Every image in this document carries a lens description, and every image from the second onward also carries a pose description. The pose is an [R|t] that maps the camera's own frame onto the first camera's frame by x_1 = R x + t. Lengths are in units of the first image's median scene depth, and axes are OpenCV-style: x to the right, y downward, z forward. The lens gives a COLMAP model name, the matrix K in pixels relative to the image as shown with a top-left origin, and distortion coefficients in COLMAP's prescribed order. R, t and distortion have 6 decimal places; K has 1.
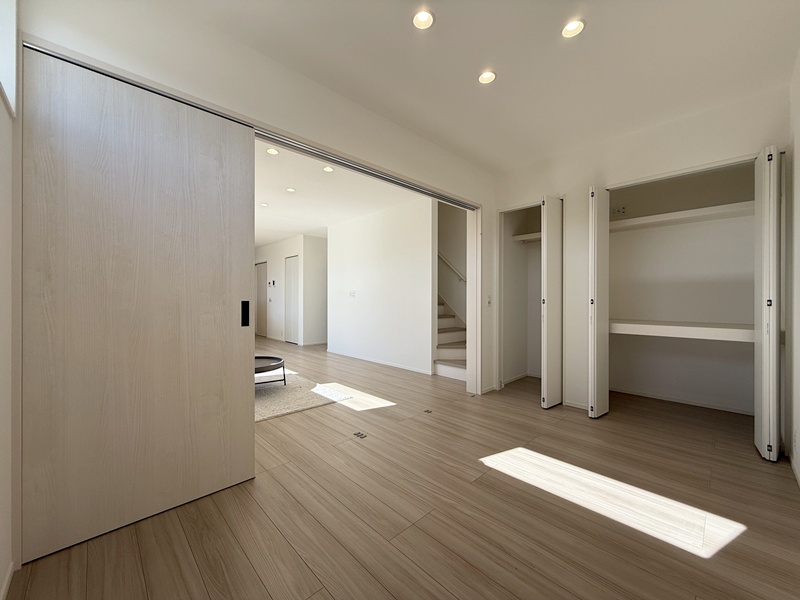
lens RADIAL K [[318.4, 0, 396.7], [0, 318.4, 304.4], [0, 0, 1]] dist [0.001453, 0.001084]
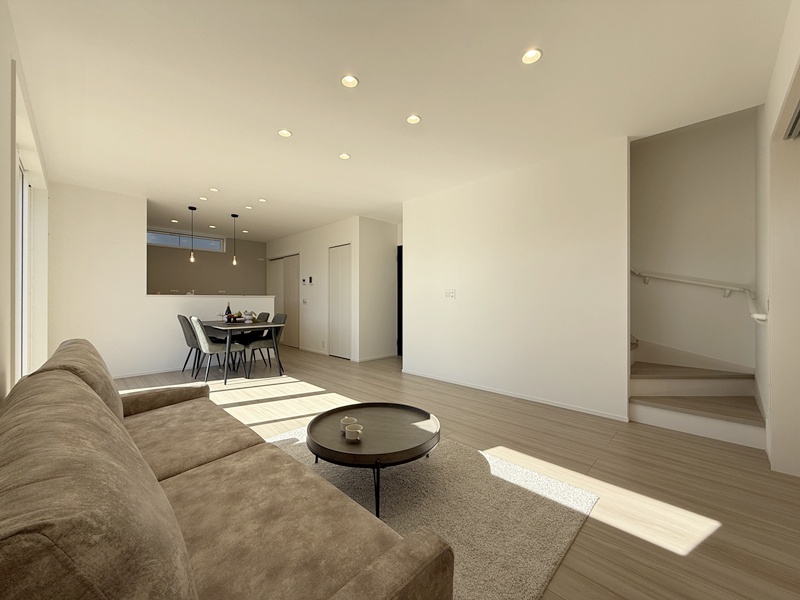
lens RADIAL K [[318.4, 0, 397.1], [0, 318.4, 297.8], [0, 0, 1]] dist [0.001453, 0.001084]
pose [[0.999446, 0.003357, 0.033099, -0.245474], [-0.002520, 0.999678, -0.025269, -0.004468], [-0.033173, 0.025172, 0.999133, 0.255999]]
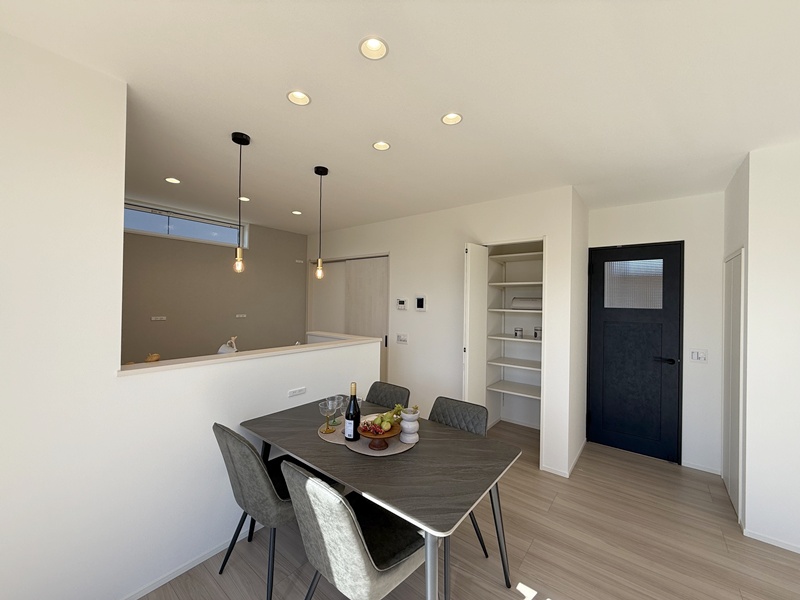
lens RADIAL K [[318.4, 0, 398.5], [0, 318.4, 302.3], [0, 0, 1]] dist [0.001453, 0.001084]
pose [[0.990284, 0.015537, 0.138191, -0.590323], [-0.014160, 0.999840, -0.010942, -0.077365], [-0.138339, 0.008879, 0.990345, 0.695484]]
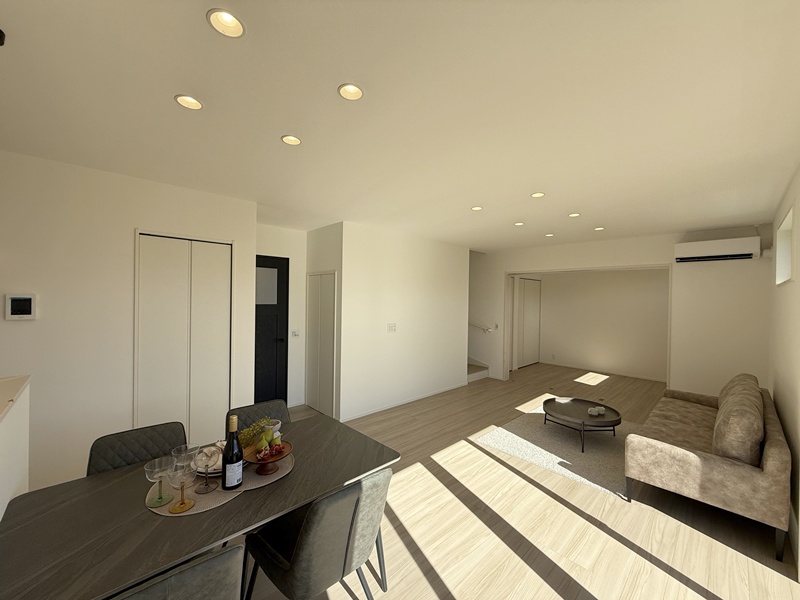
lens RADIAL K [[318.4, 0, 401.7], [0, 318.4, 297.6], [0, 0, 1]] dist [0.001453, 0.001084]
pose [[-0.002600, -0.001311, 0.999996, -0.803092], [-0.000321, 0.999999, 0.001310, -0.092616], [-0.999997, -0.000318, -0.002601, 0.850403]]
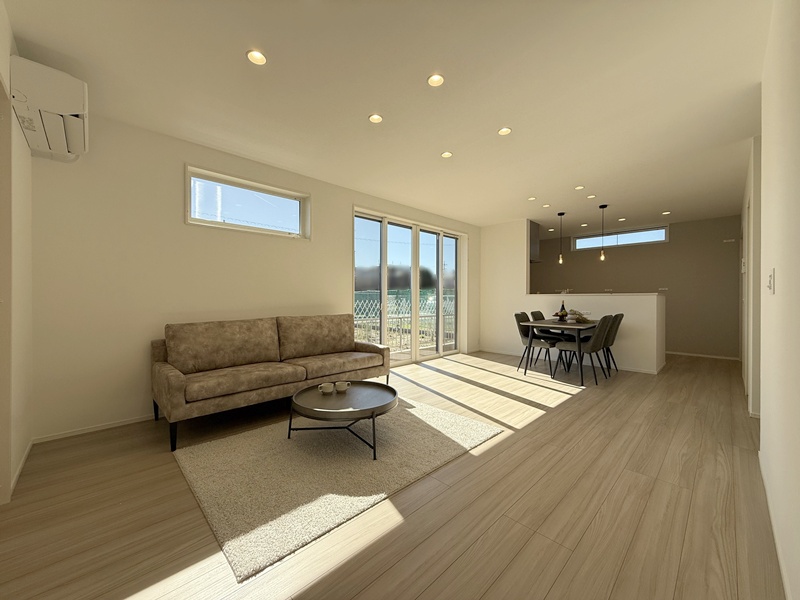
lens RADIAL K [[318.4, 0, 398.8], [0, 318.4, 299.7], [0, 0, 1]] dist [0.001453, 0.001084]
pose [[0.005991, 0.001830, -0.999980, 0.105258], [-0.014045, 0.999900, 0.001746, -0.009792], [0.999883, 0.014034, 0.006016, 0.597698]]
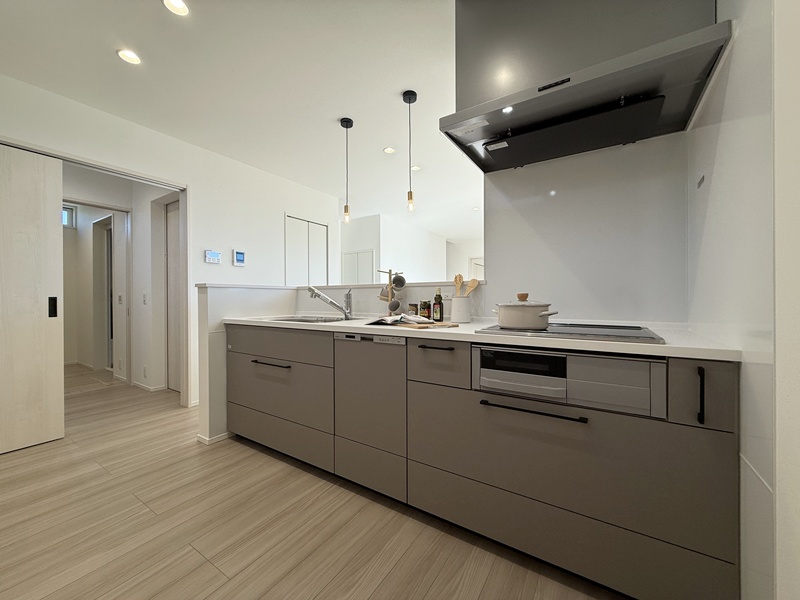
lens RADIAL K [[318.4, 0, 397.1], [0, 318.4, 299.0], [0, 0, 1]] dist [0.001453, 0.001084]
pose [[-0.220005, -0.002329, 0.975496, -1.041835], [0.017026, 0.999836, 0.006227, -0.013879], [-0.975350, 0.017979, -0.219930, 1.102214]]
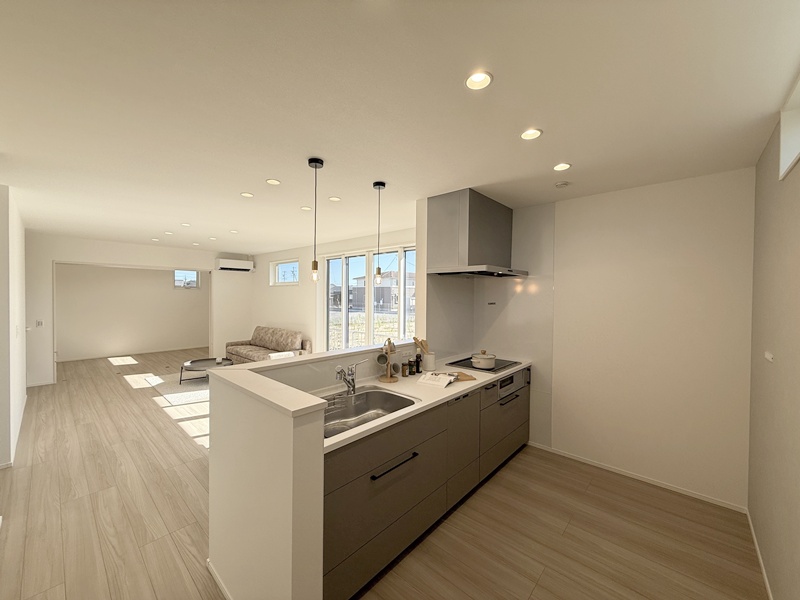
lens RADIAL K [[318.4, 0, 399.0], [0, 318.4, 301.2], [0, 0, 1]] dist [0.001453, 0.001084]
pose [[-0.997635, -0.007414, -0.068328, -0.700329], [-0.009876, 0.999312, 0.035759, -0.100599], [0.068016, 0.036350, -0.997022, 1.418803]]
